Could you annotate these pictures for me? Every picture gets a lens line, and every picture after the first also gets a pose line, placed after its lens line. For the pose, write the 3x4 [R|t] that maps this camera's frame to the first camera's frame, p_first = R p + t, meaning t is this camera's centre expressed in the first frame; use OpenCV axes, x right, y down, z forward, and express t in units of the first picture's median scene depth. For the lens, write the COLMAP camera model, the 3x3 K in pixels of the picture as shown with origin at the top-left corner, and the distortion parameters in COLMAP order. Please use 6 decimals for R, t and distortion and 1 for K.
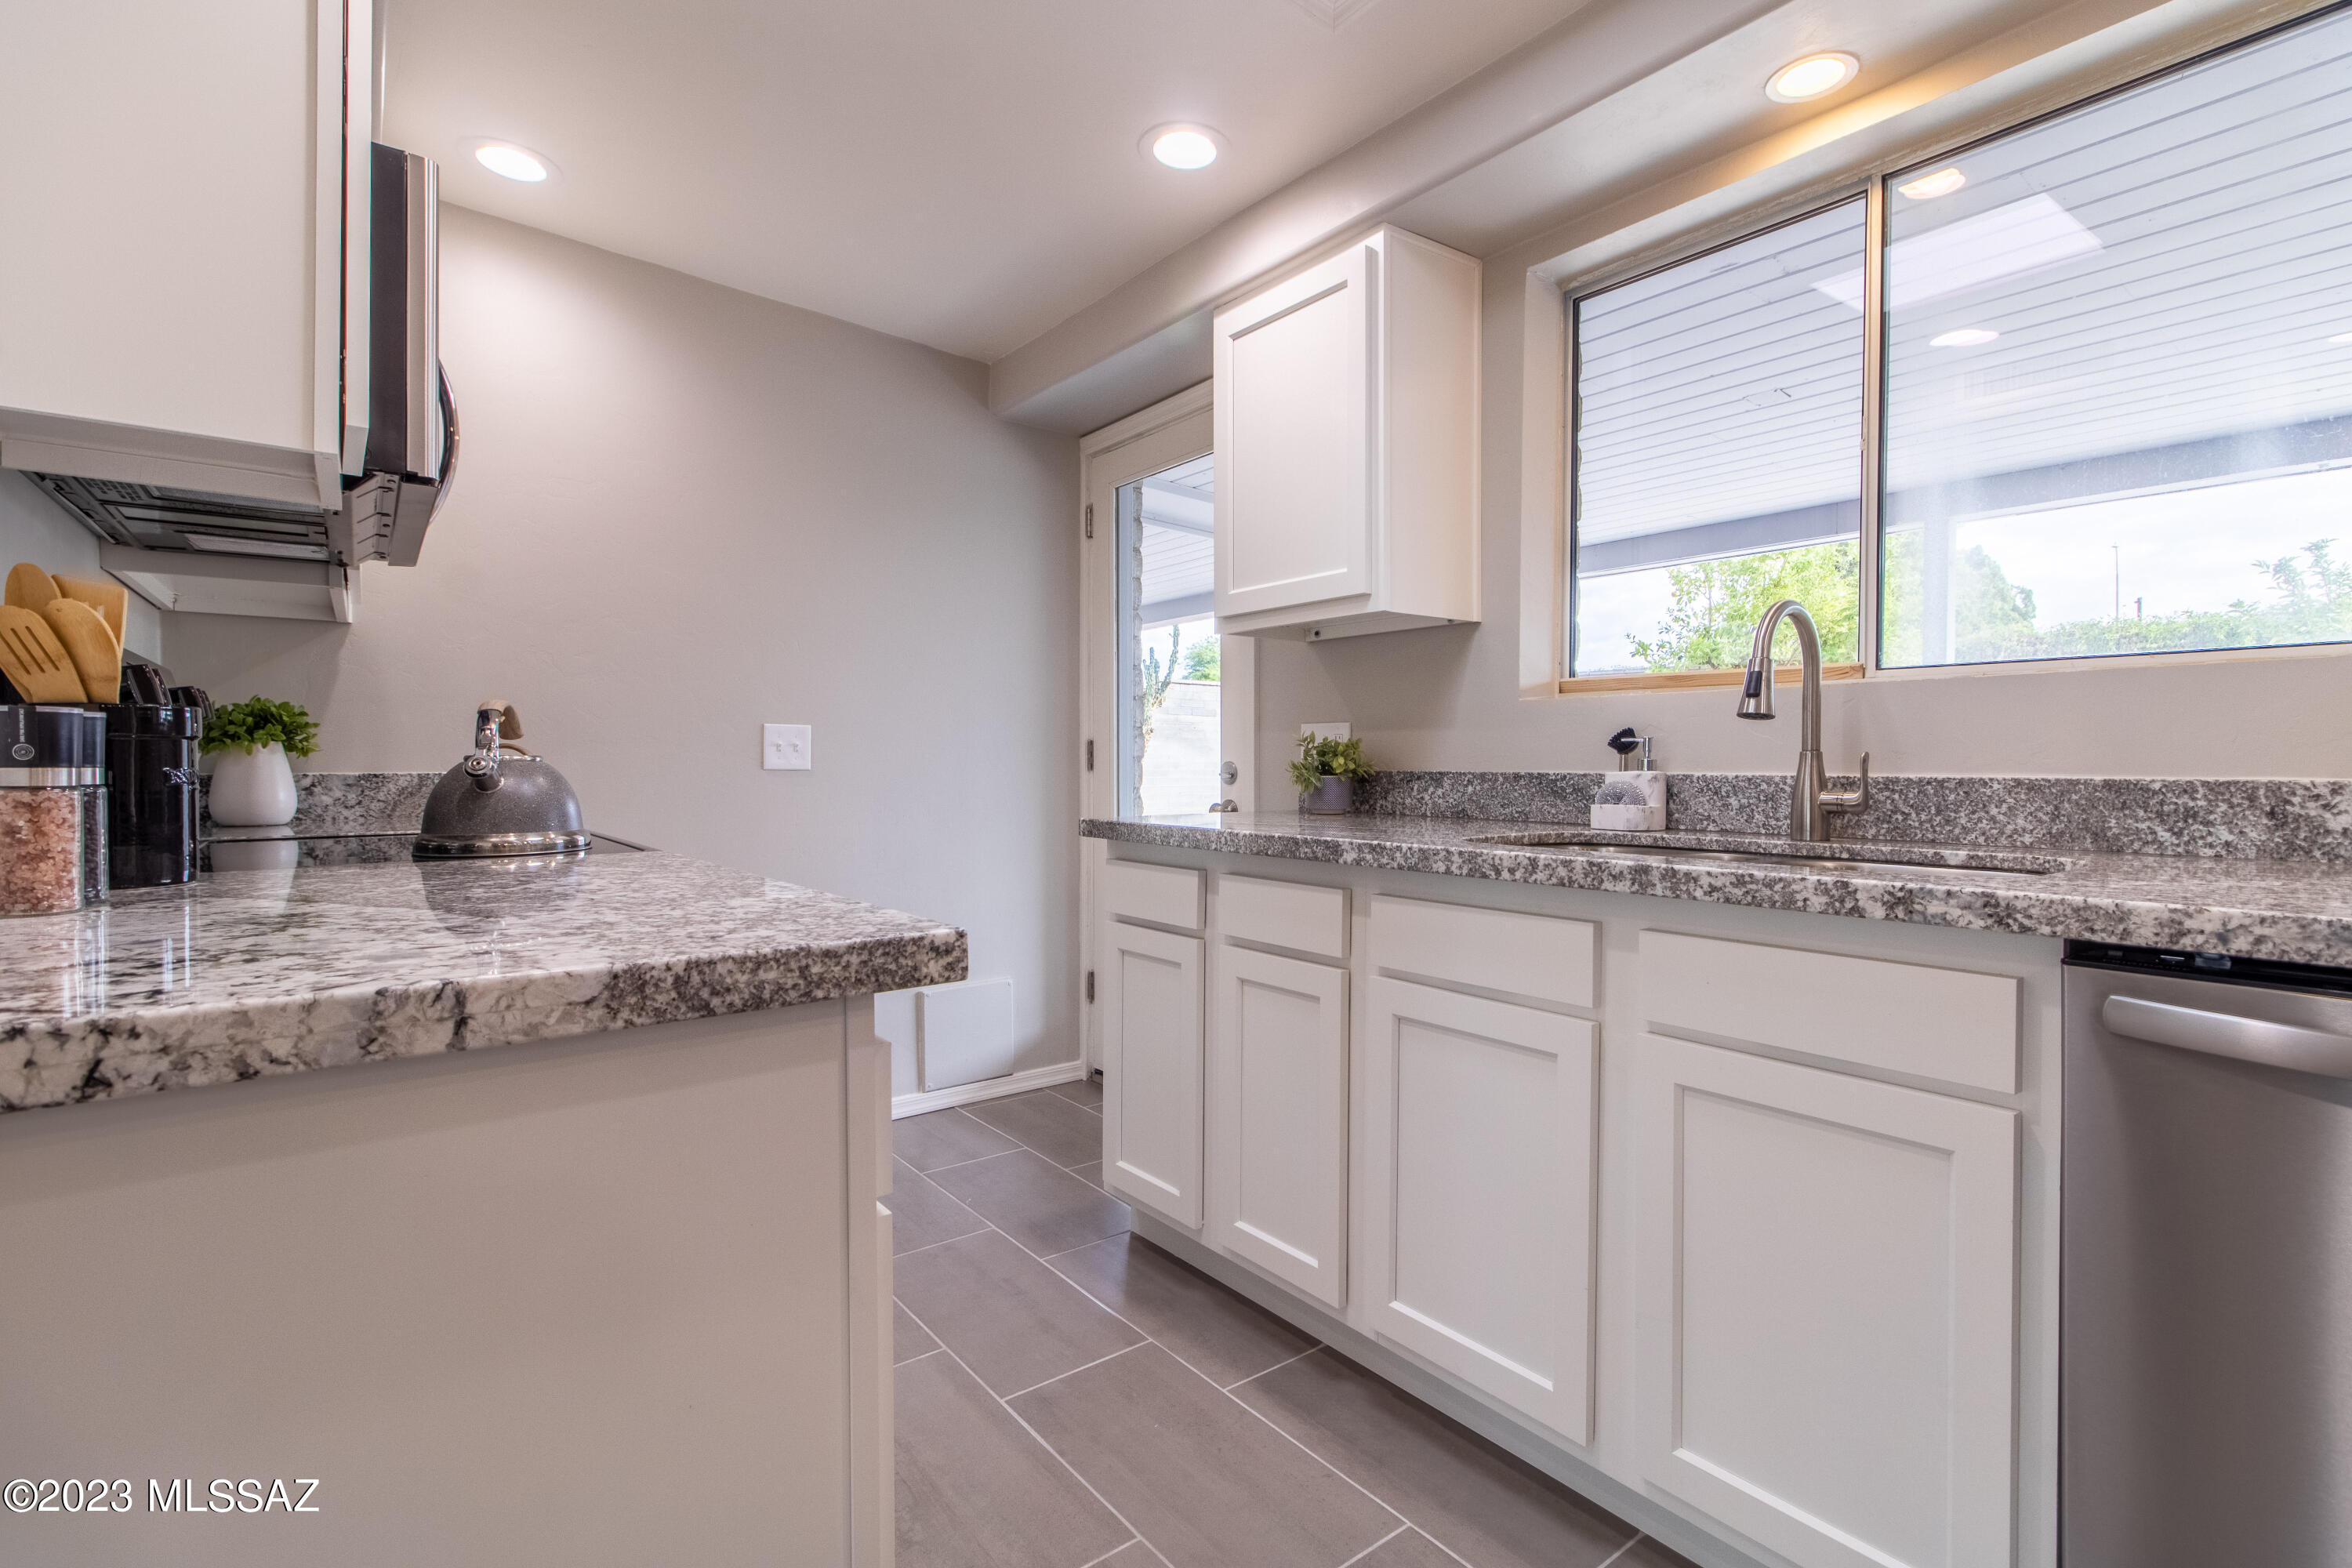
lens RADIAL K [[1093.5, 0, 1186.2], [0, 1093.5, 765.3], [0, 0, 1]] dist [0.005213, 0.001234]
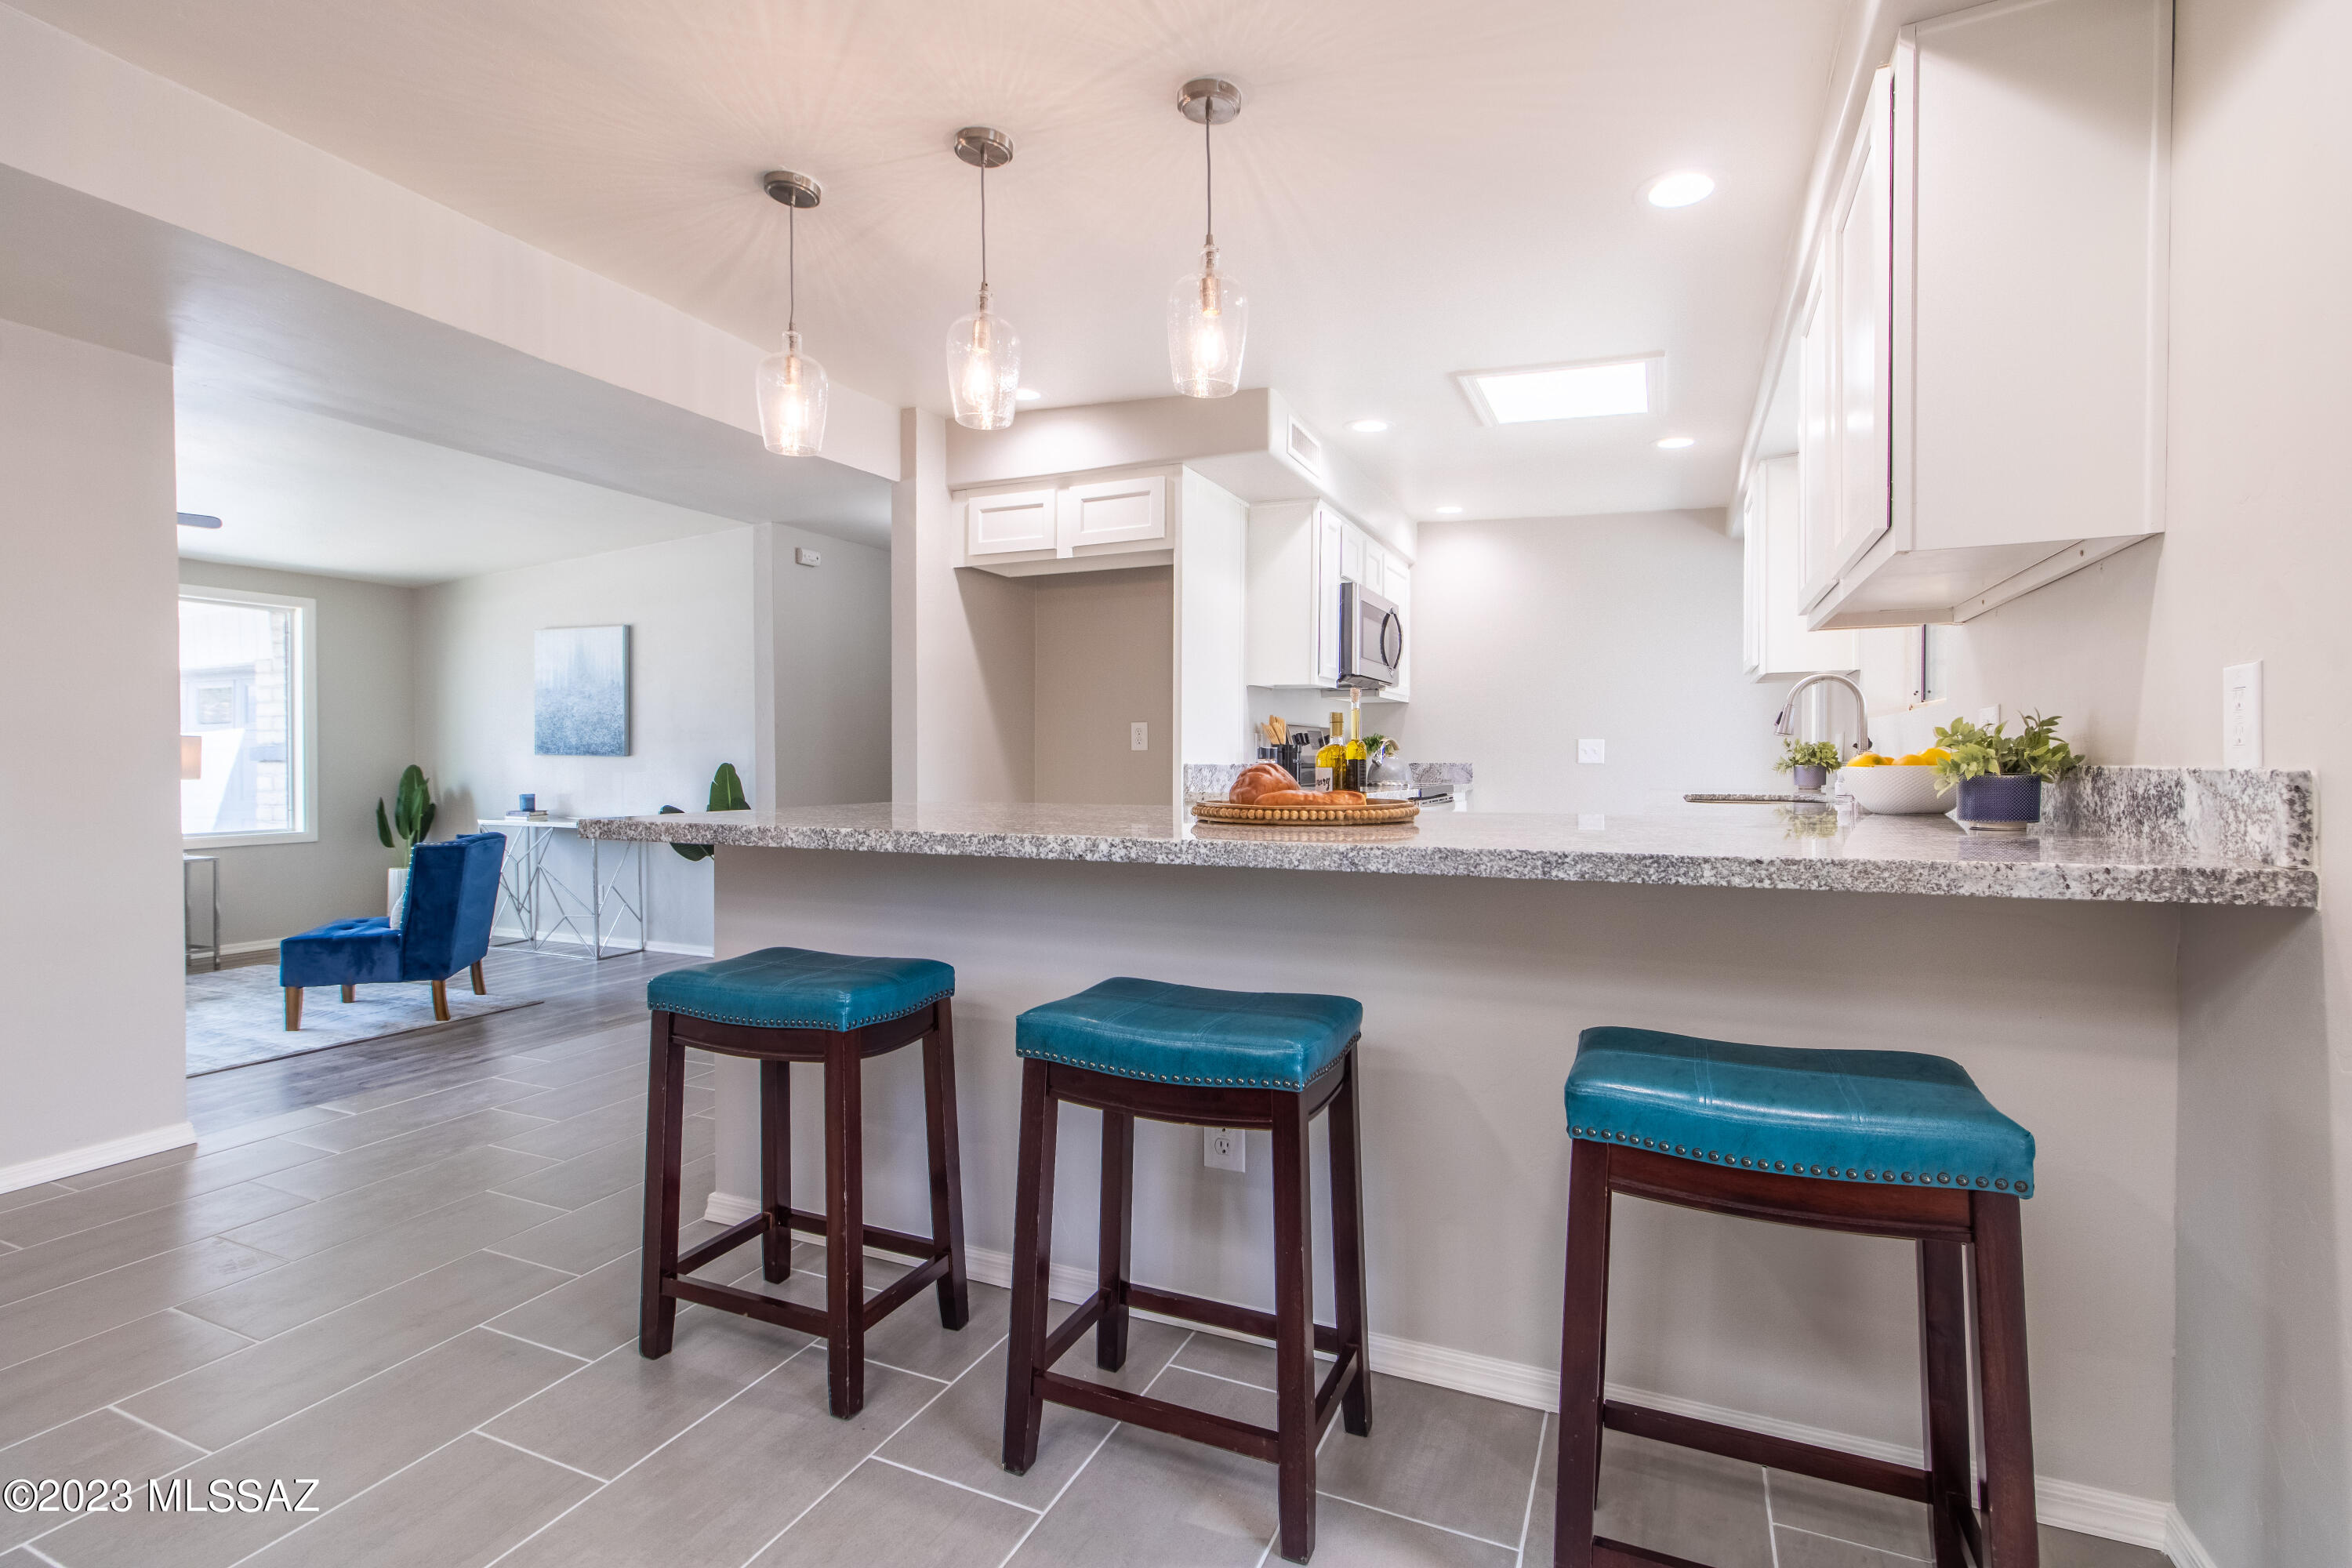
lens RADIAL K [[1093.5, 0, 1175.4], [0, 1093.5, 760.1], [0, 0, 1]] dist [0.005213, 0.001234]
pose [[0.473802, -0.001667, -0.880630, 1.218573], [-0.001250, 0.999996, -0.002565, 0.005616], [0.880631, 0.002316, 0.473798, -0.658150]]
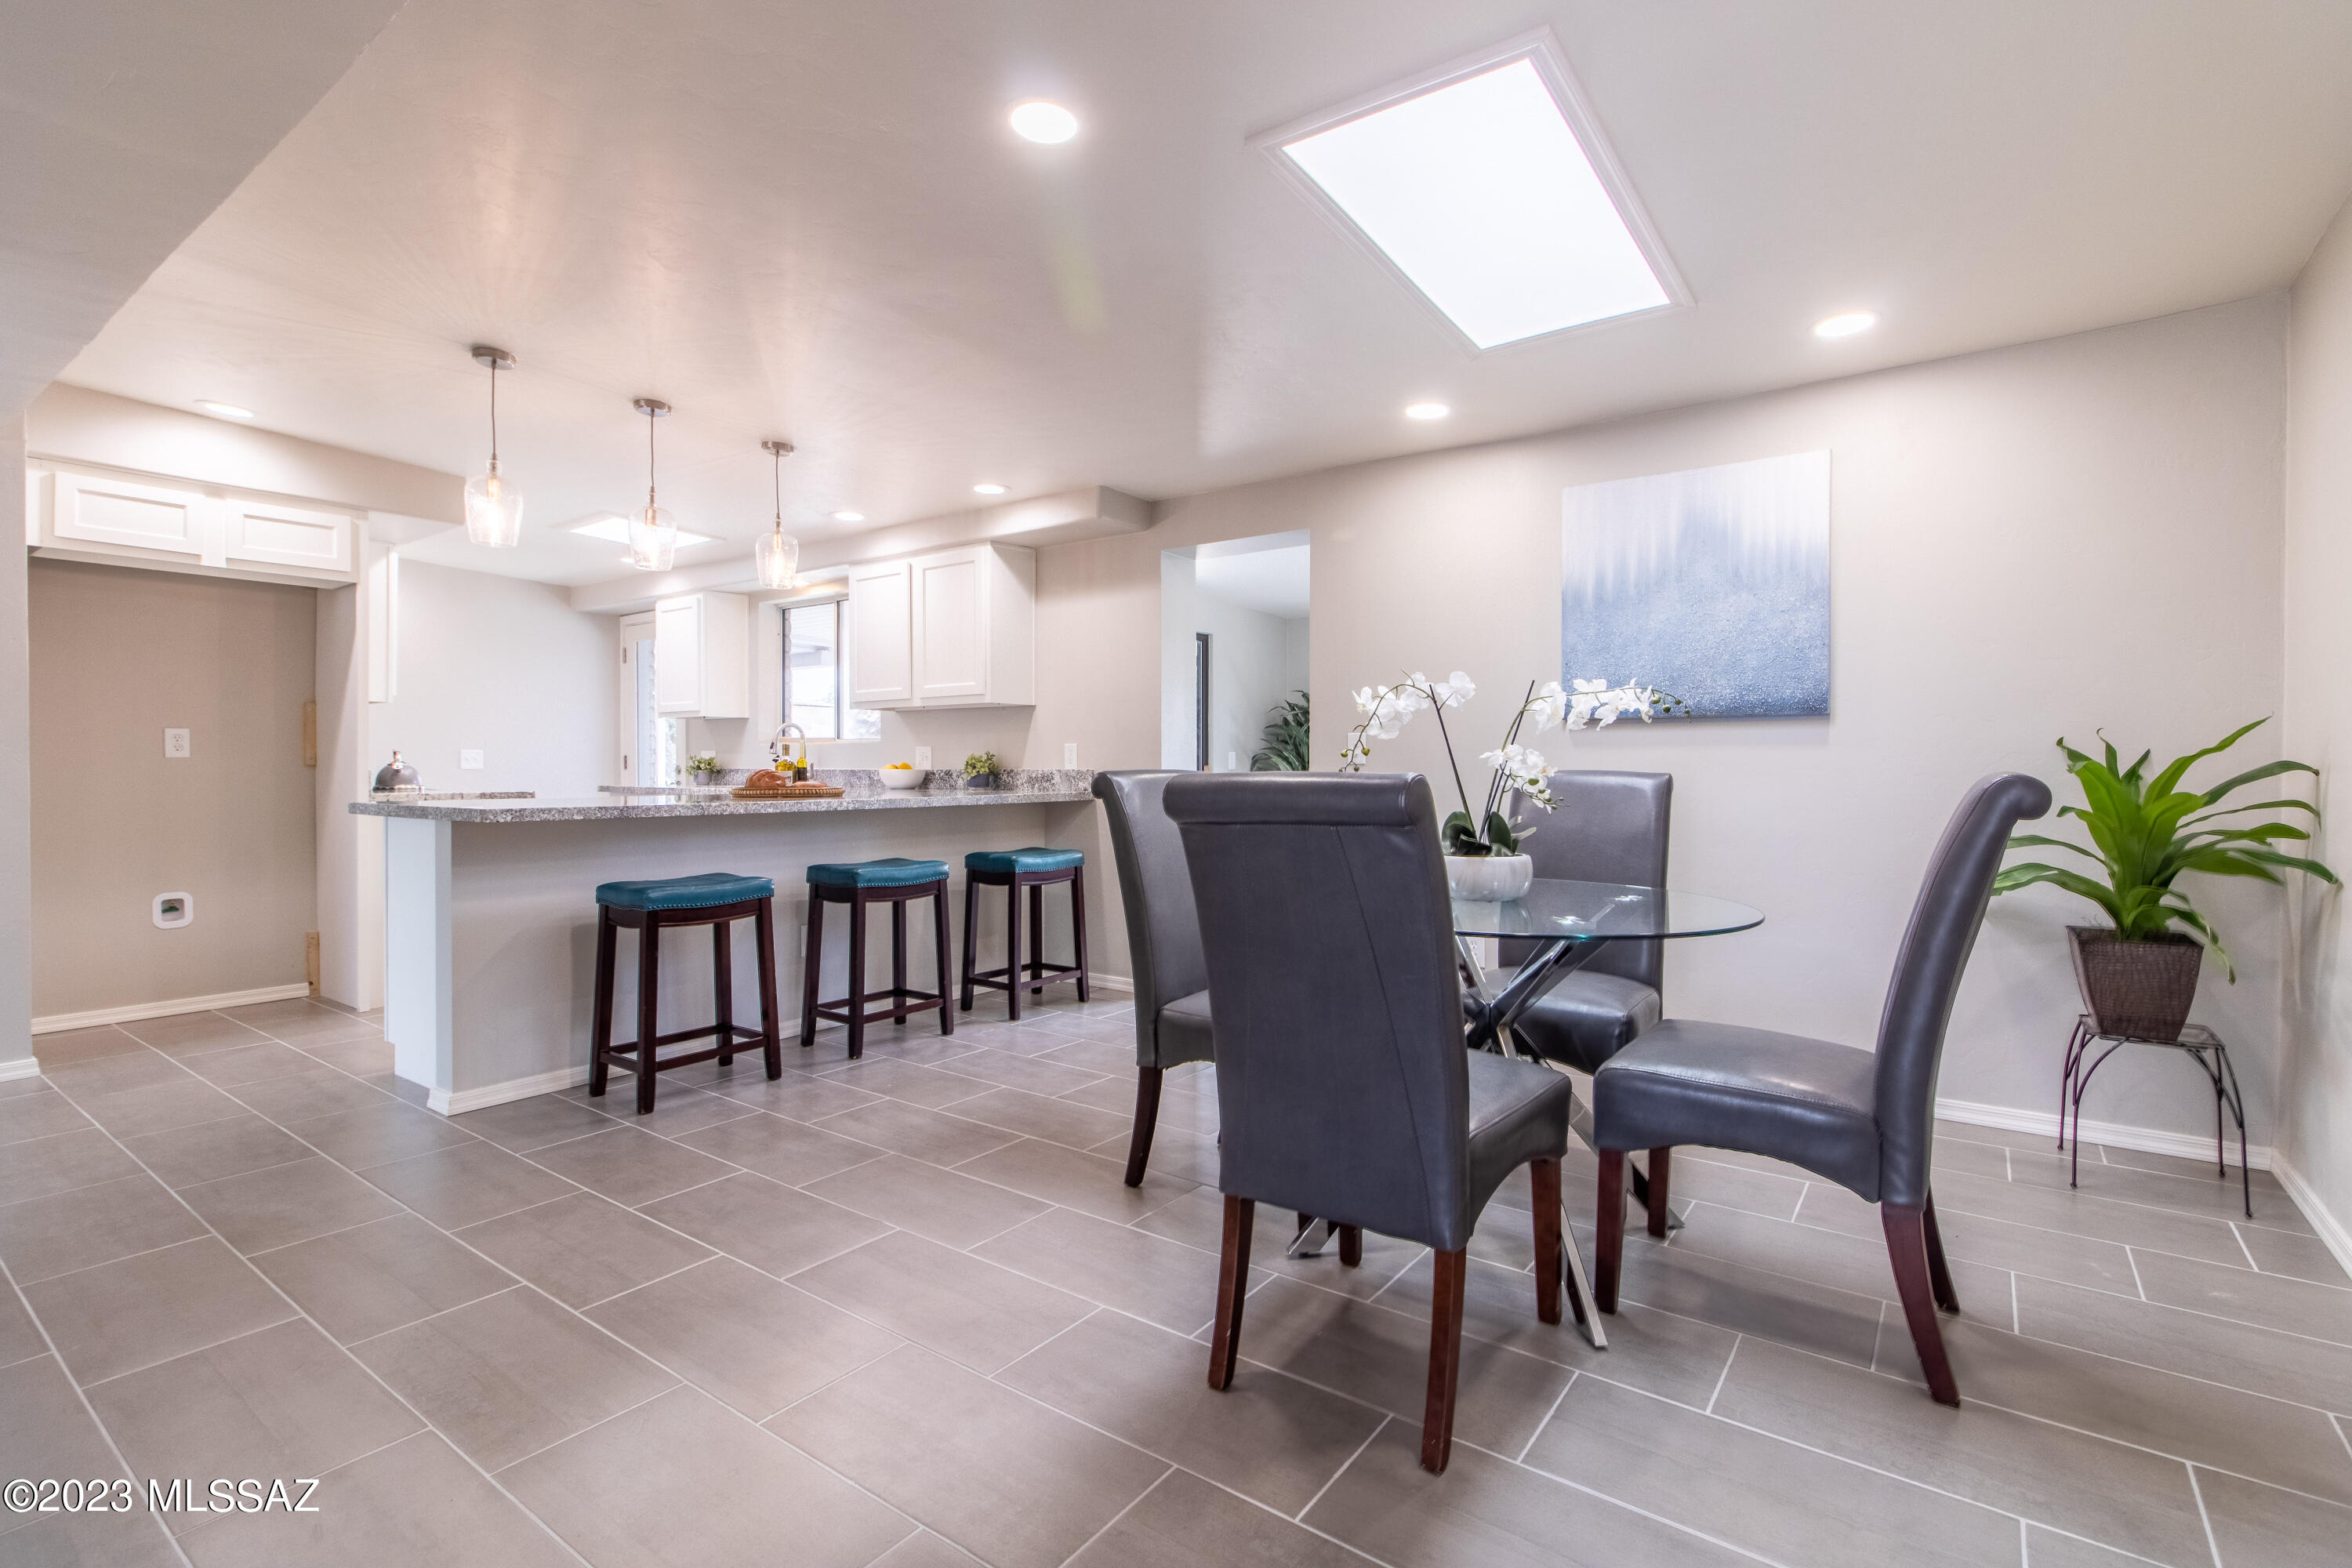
lens RADIAL K [[1093.5, 0, 1188.9], [0, 1093.5, 775.9], [0, 0, 1]] dist [0.005213, 0.001234]
pose [[0.960104, -0.003338, 0.279622, 0.586814], [0.001302, 0.999971, 0.007465, 0.005163], [-0.279639, -0.006804, 0.960081, -2.175588]]
